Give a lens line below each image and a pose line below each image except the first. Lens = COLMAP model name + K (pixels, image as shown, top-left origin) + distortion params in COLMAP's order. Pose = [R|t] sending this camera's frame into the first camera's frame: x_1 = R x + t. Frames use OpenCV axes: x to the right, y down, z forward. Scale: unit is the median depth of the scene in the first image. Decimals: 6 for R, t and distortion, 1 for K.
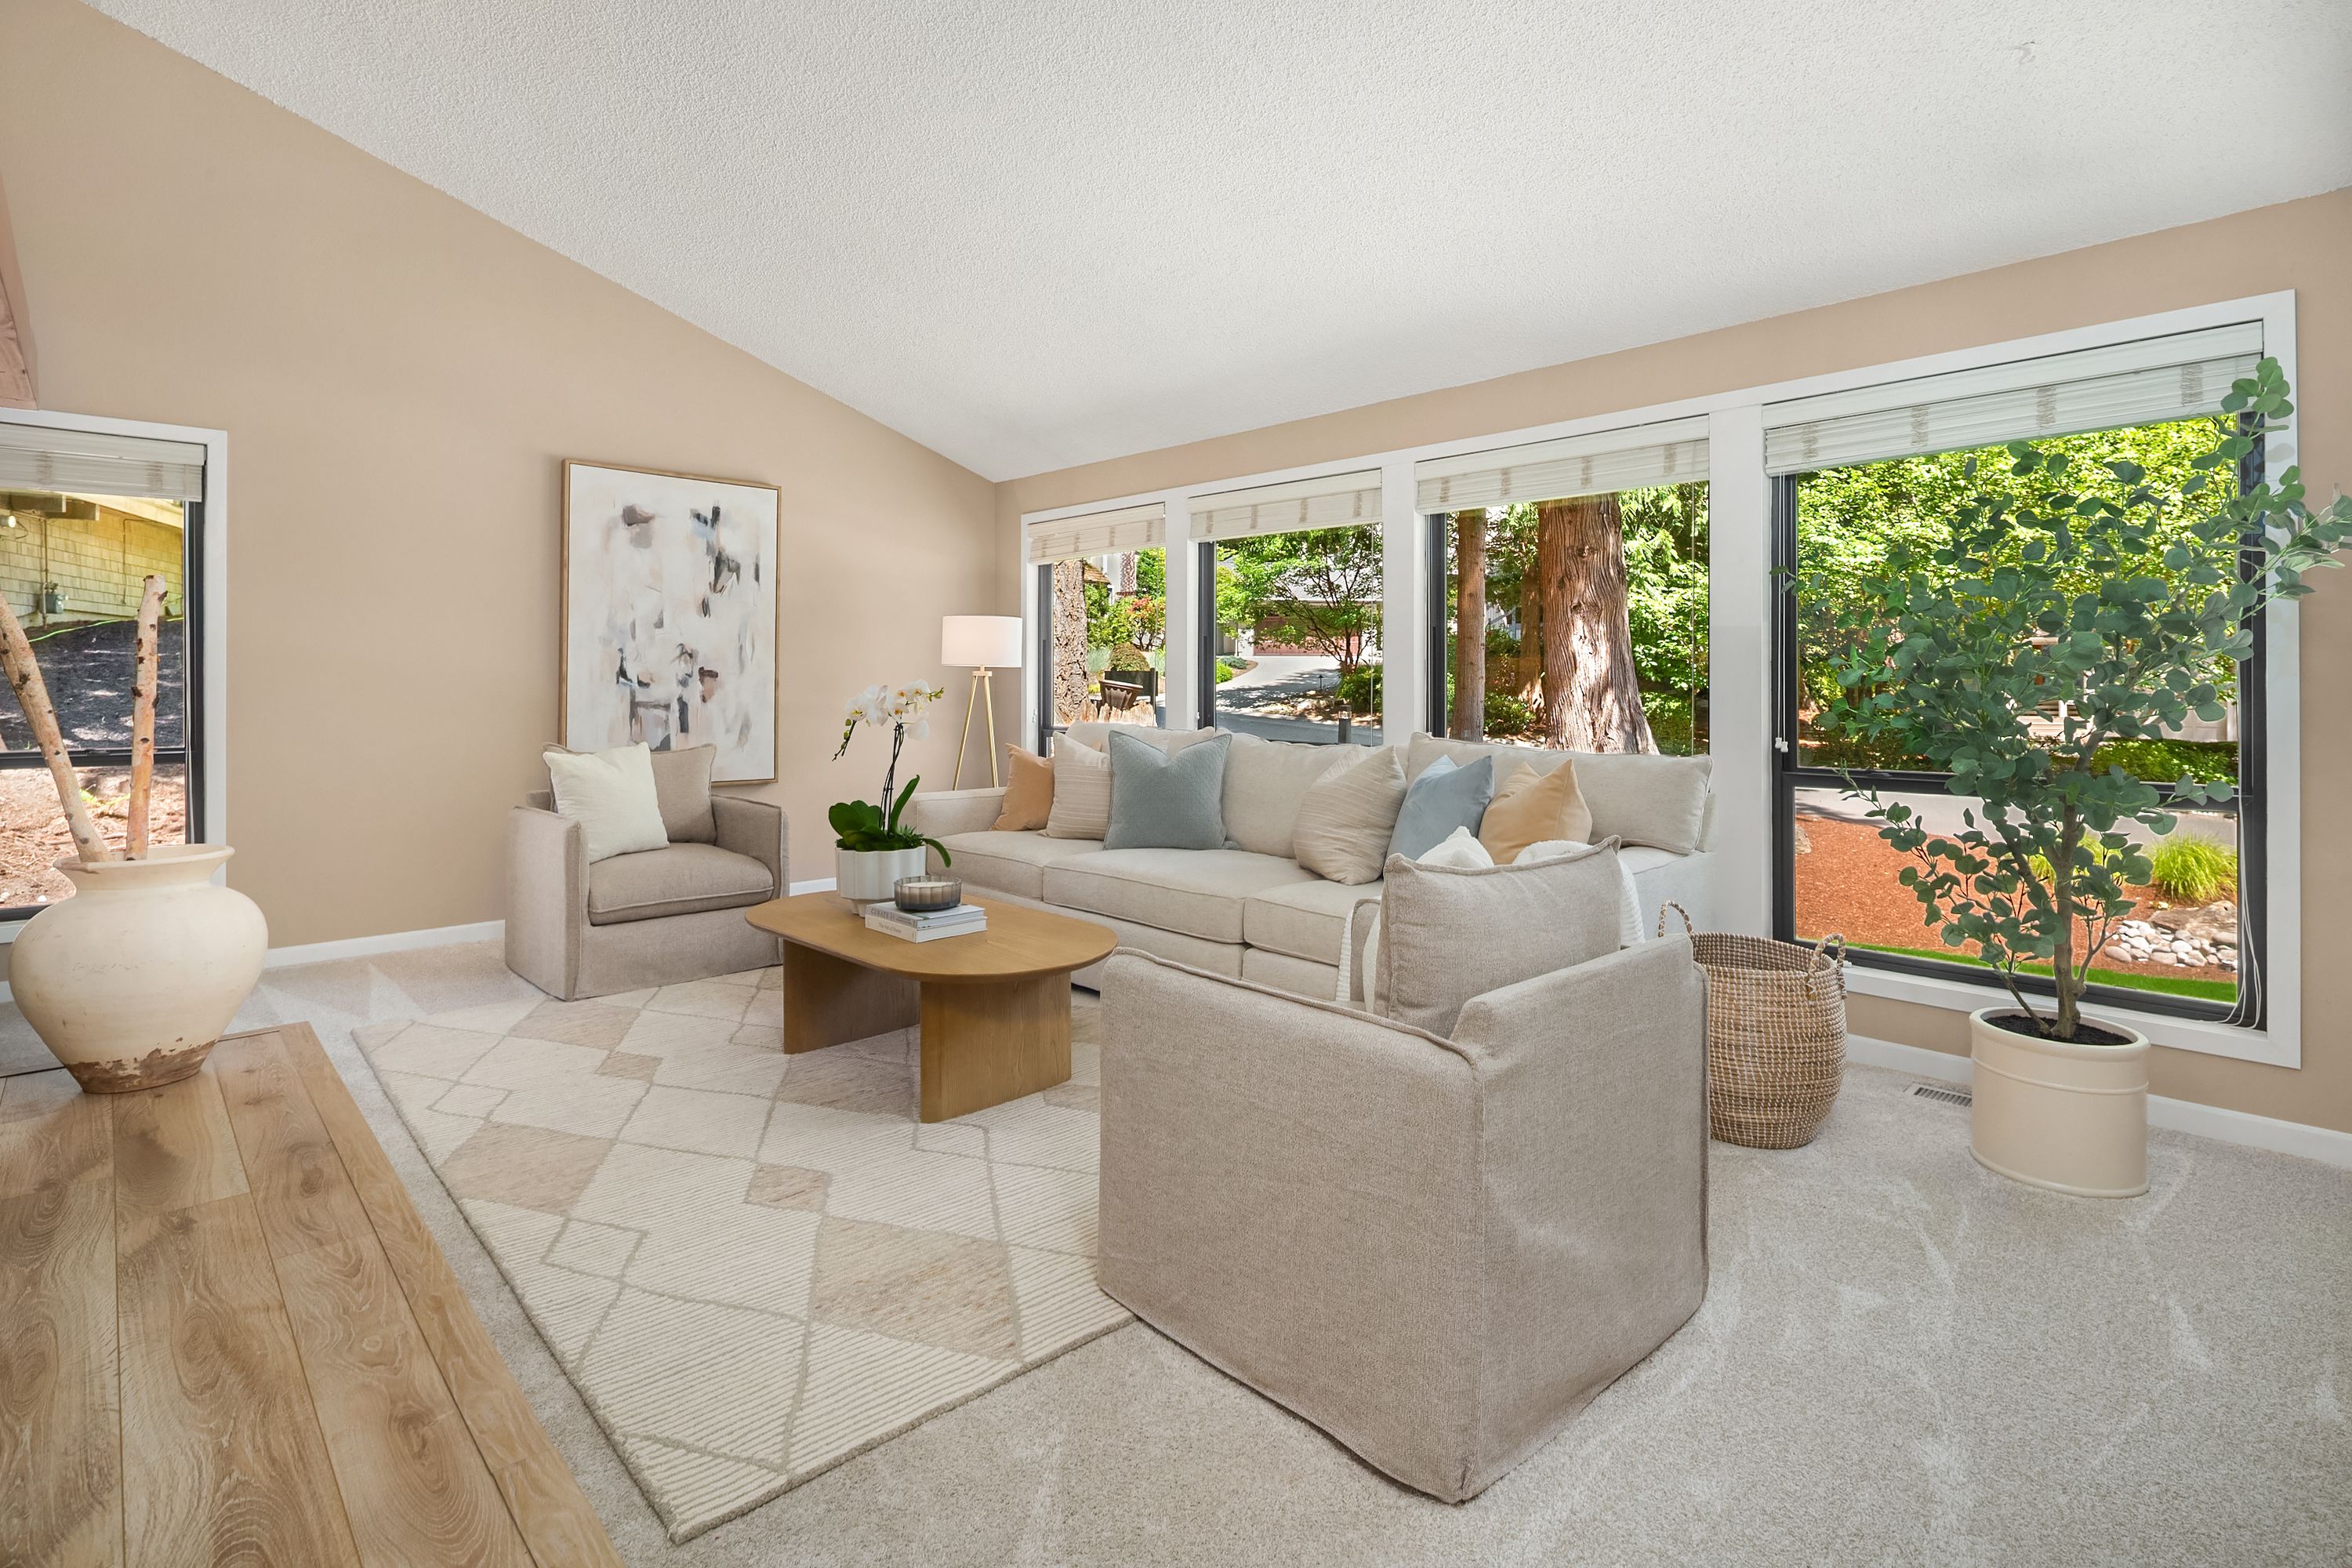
lens RADIAL K [[1153.4, 0, 1170.3], [0, 1153.4, 697.6], [0, 0, 1]] dist [0.000115, -0.000393]
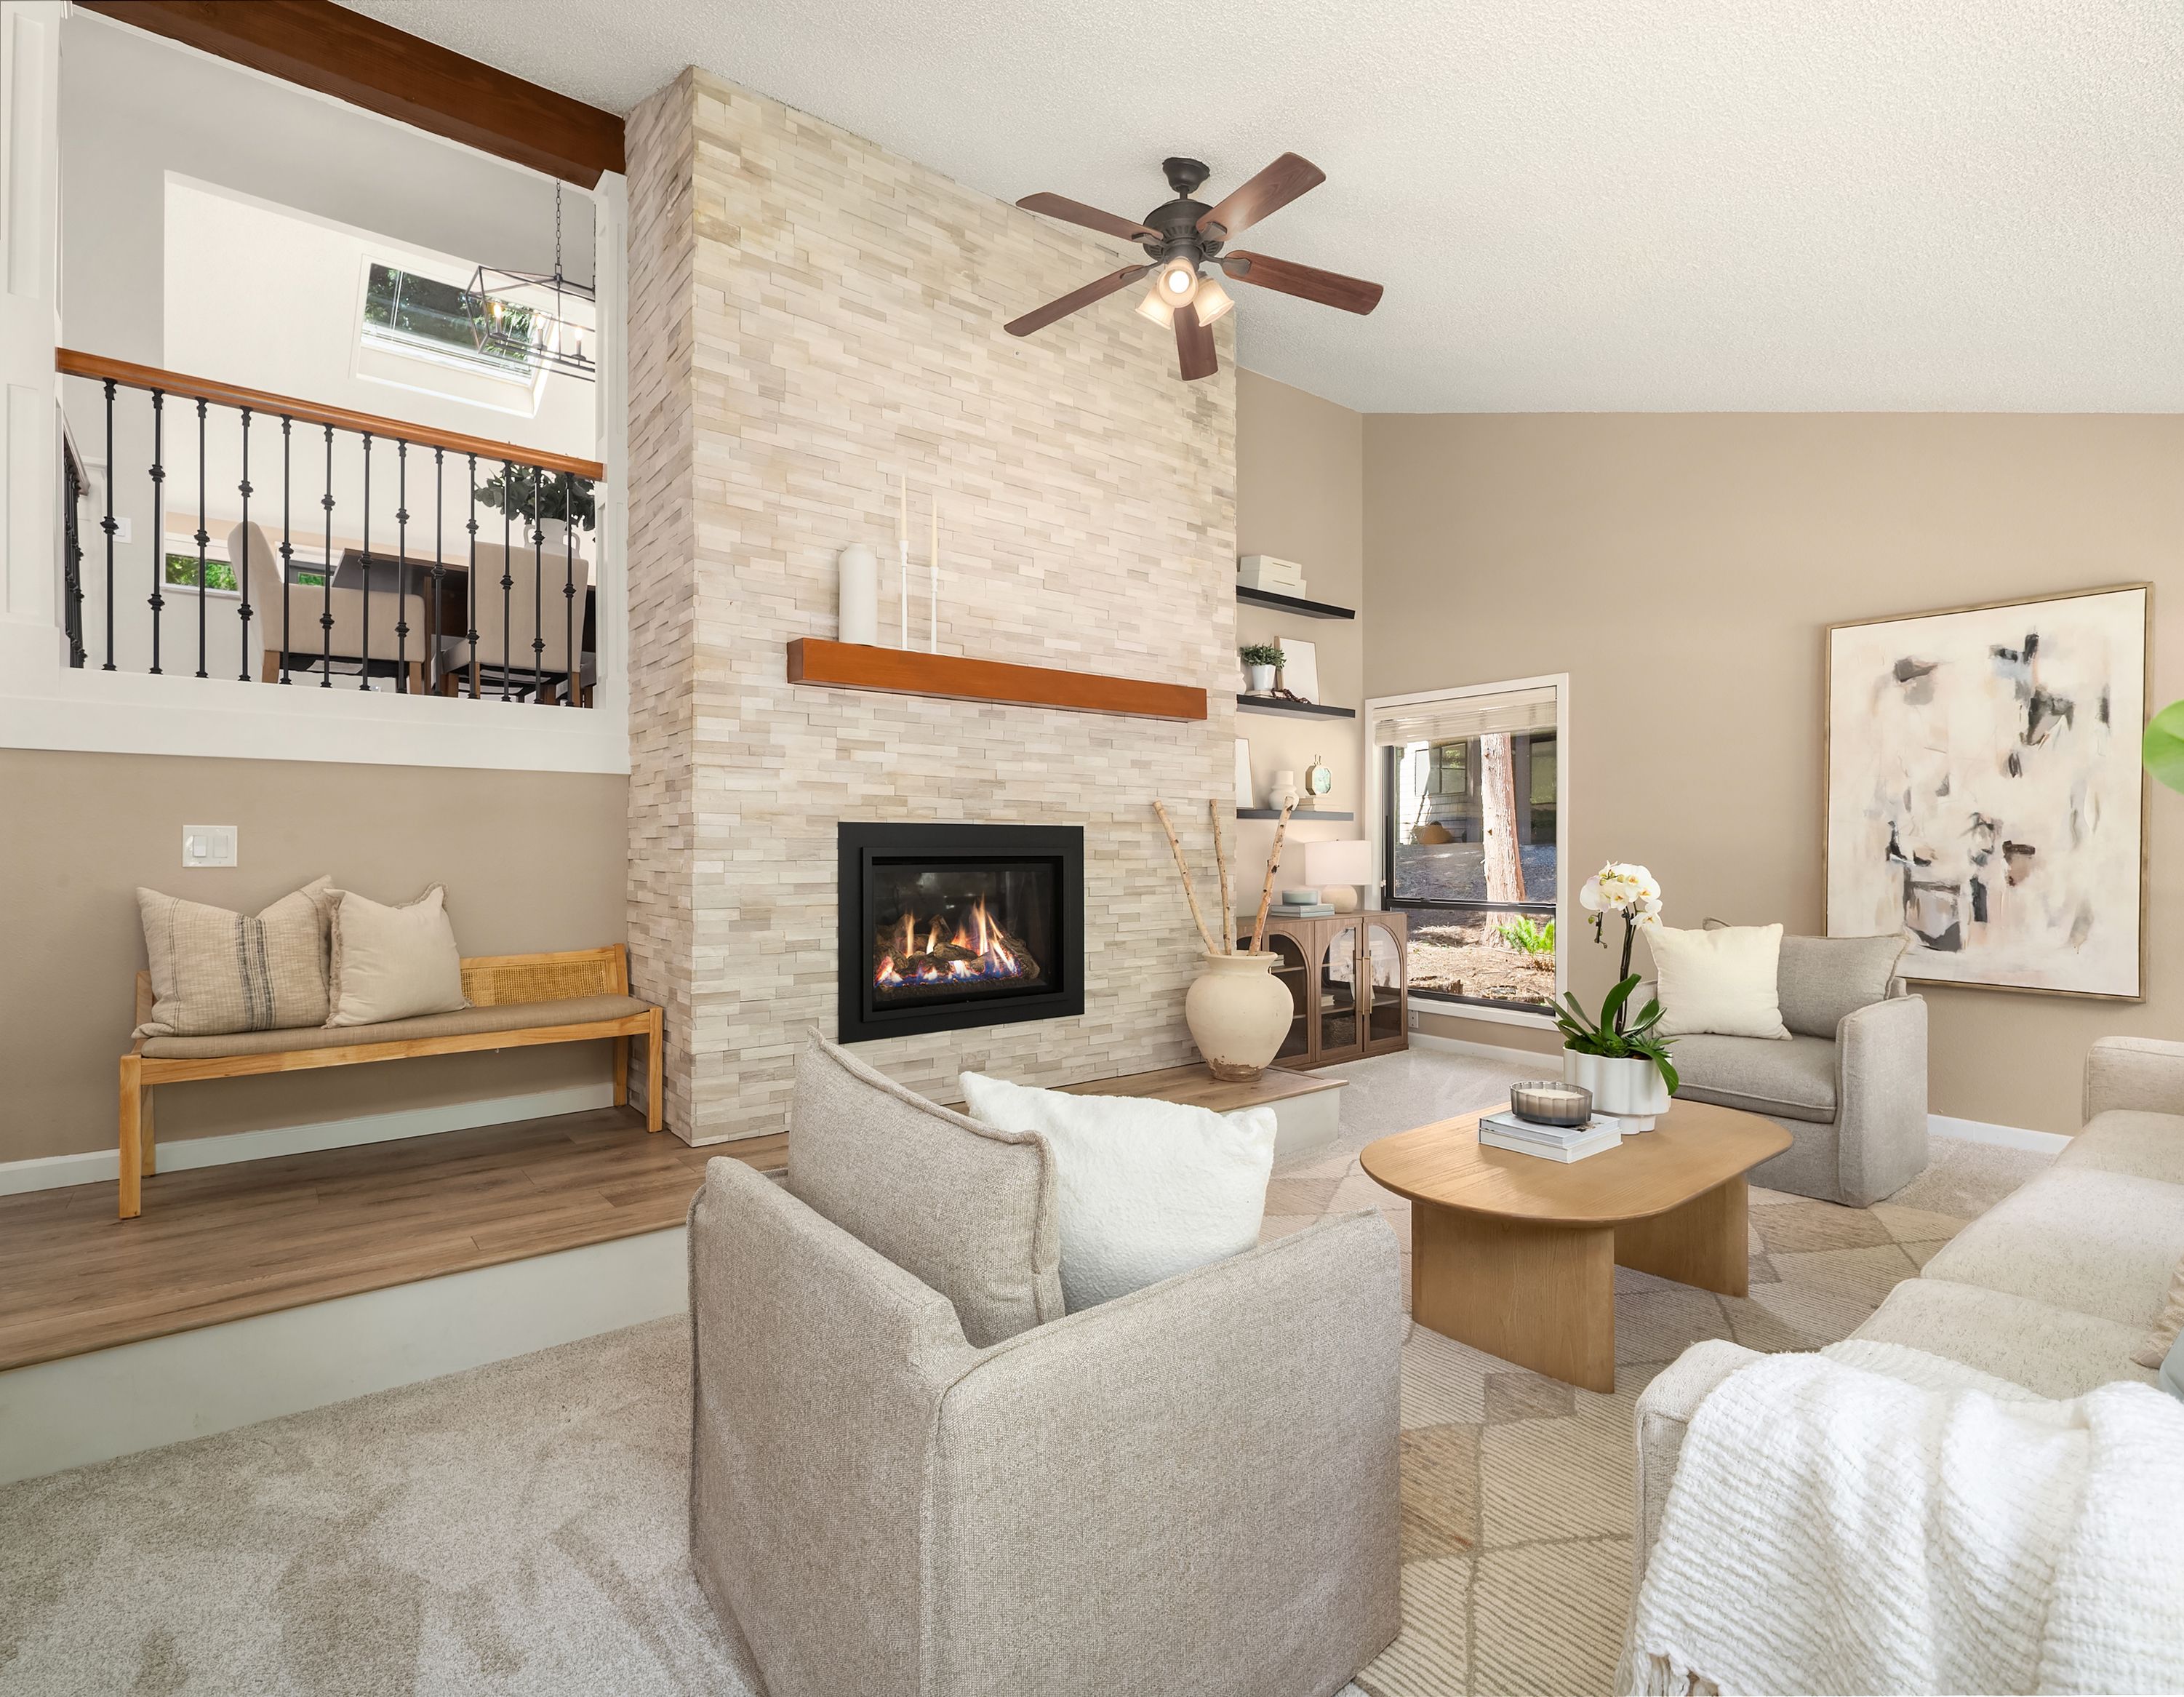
lens RADIAL K [[1051.4, 0, 1086.7], [0, 1051.4, 860.7], [0, 0, 1]] dist [0.000524, -0.000017]
pose [[-0.086017, 0.008746, -0.996255, 0.386700], [-0.014747, 0.999841, 0.010050, -0.011283], [0.996185, 0.015557, -0.085874, 0.449664]]
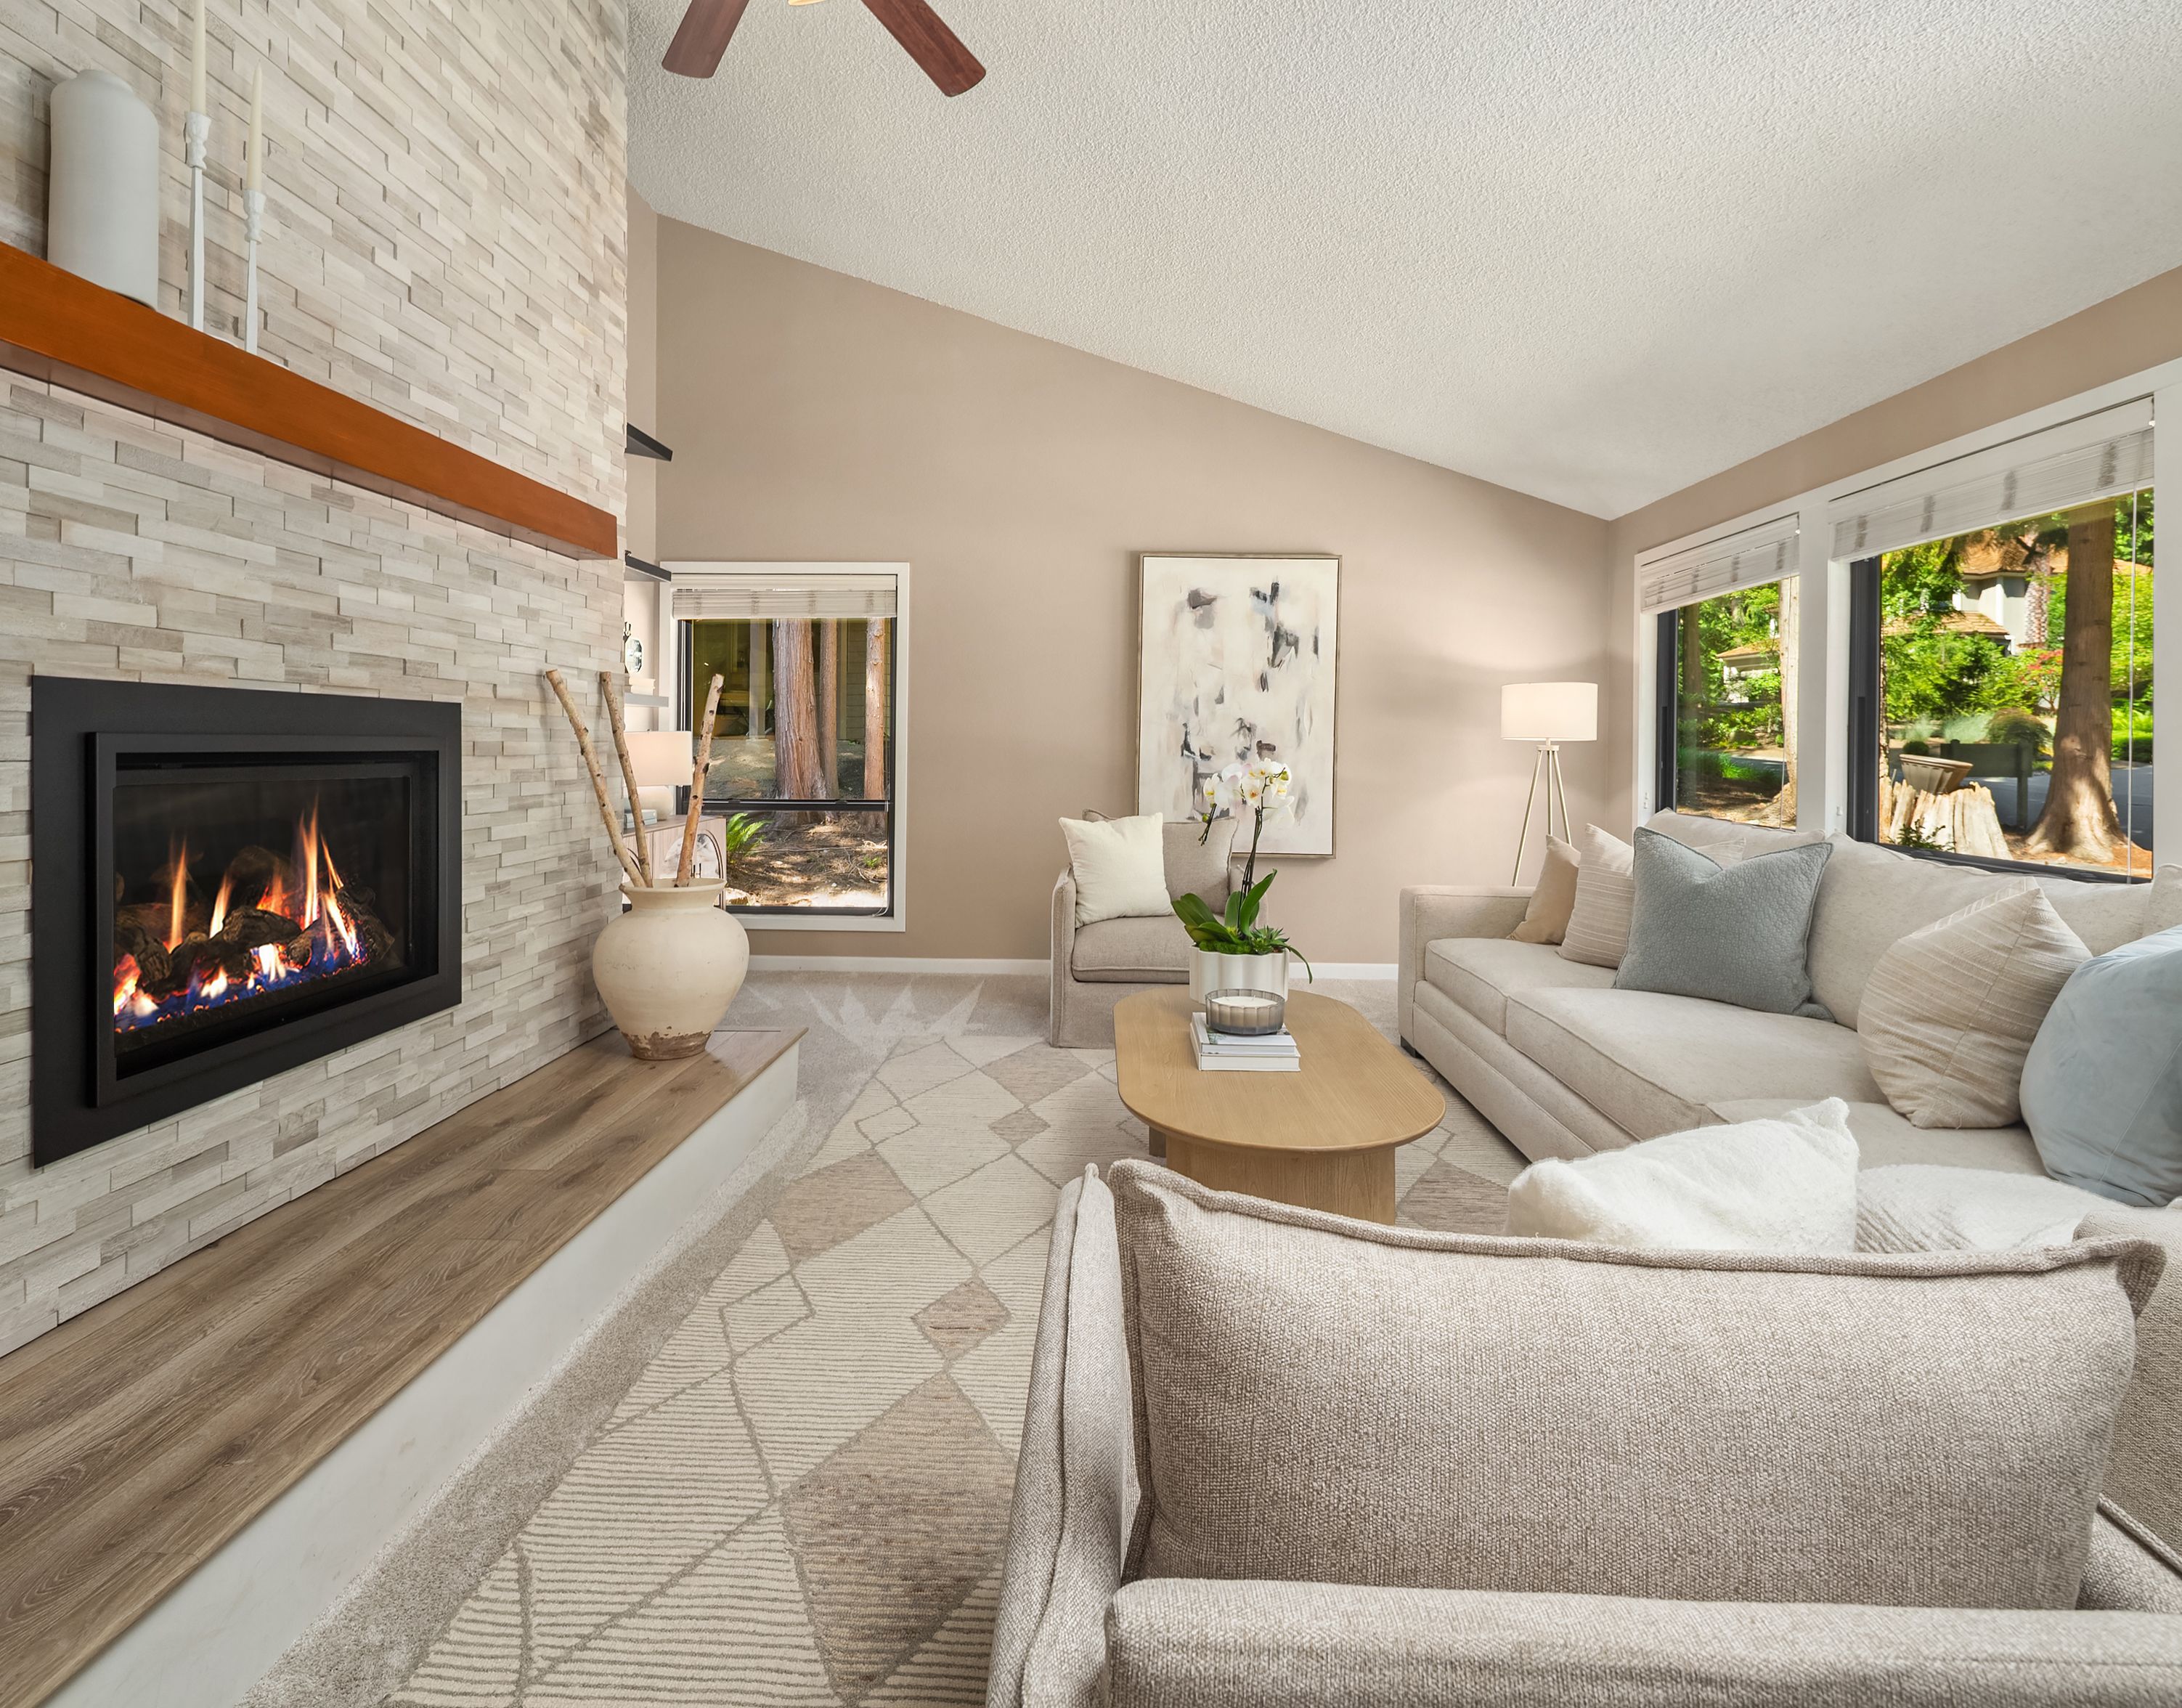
lens RADIAL K [[1069.9, 0, 1086.9], [0, 1069.9, 757.4], [0, 0, 1]] dist [-0.002572, -0.001985]
pose [[0.711026, 0.012128, -0.703061, 0.159259], [-0.017730, 0.999843, -0.000682, -0.008635], [0.702942, 0.012950, 0.711130, 0.227073]]
